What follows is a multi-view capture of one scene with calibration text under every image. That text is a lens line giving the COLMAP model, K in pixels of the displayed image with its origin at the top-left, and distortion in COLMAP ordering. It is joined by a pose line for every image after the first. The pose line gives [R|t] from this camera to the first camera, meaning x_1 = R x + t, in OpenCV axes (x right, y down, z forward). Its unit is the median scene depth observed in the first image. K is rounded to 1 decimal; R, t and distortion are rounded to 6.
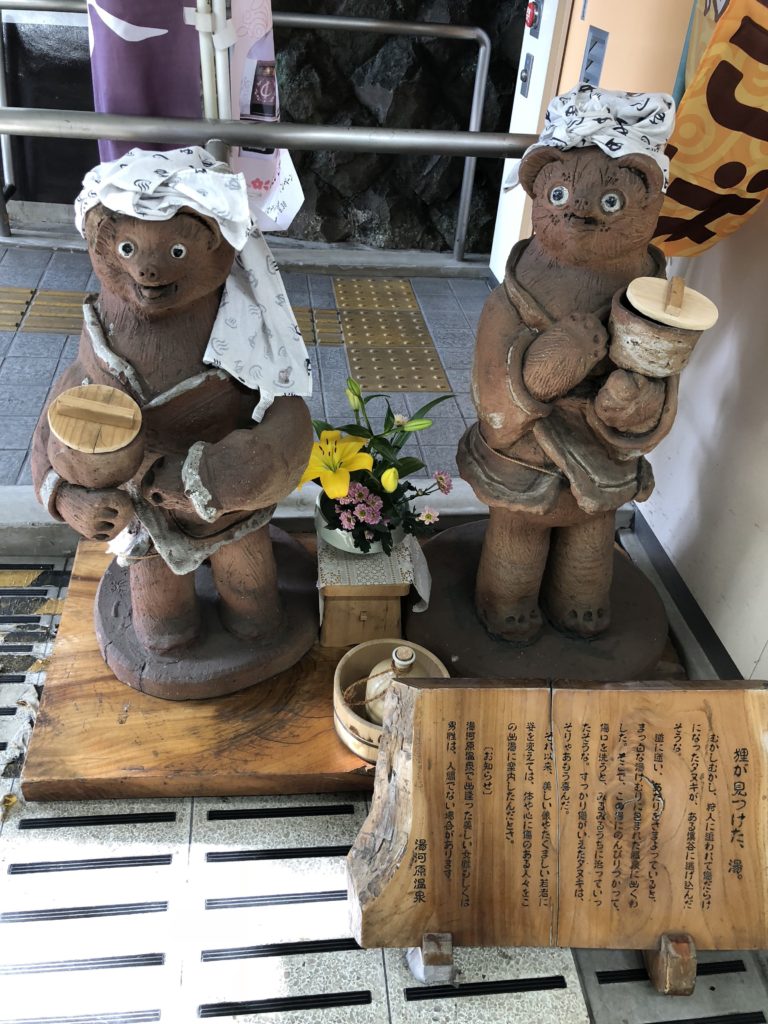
lens RADIAL K [[816.3, 0, 384.0], [0, 816.3, 512.0], [0, 0, 1]] dist [0.007316, -0.008601]
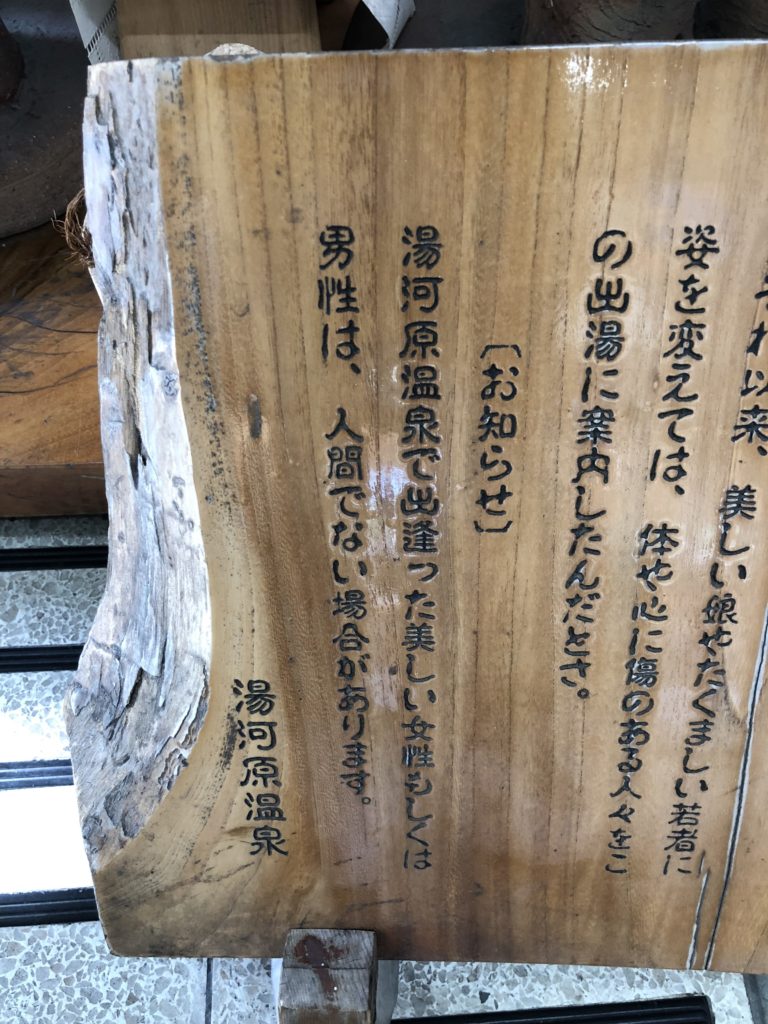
lens RADIAL K [[816.3, 0, 384.0], [0, 816.3, 512.0], [0, 0, 1]] dist [0.007316, -0.008601]
pose [[0.995316, 0.004922, -0.096552, 0.116510], [0.027674, 0.942407, 0.333321, 0.252505], [0.092632, -0.334432, 0.937857, 0.756472]]
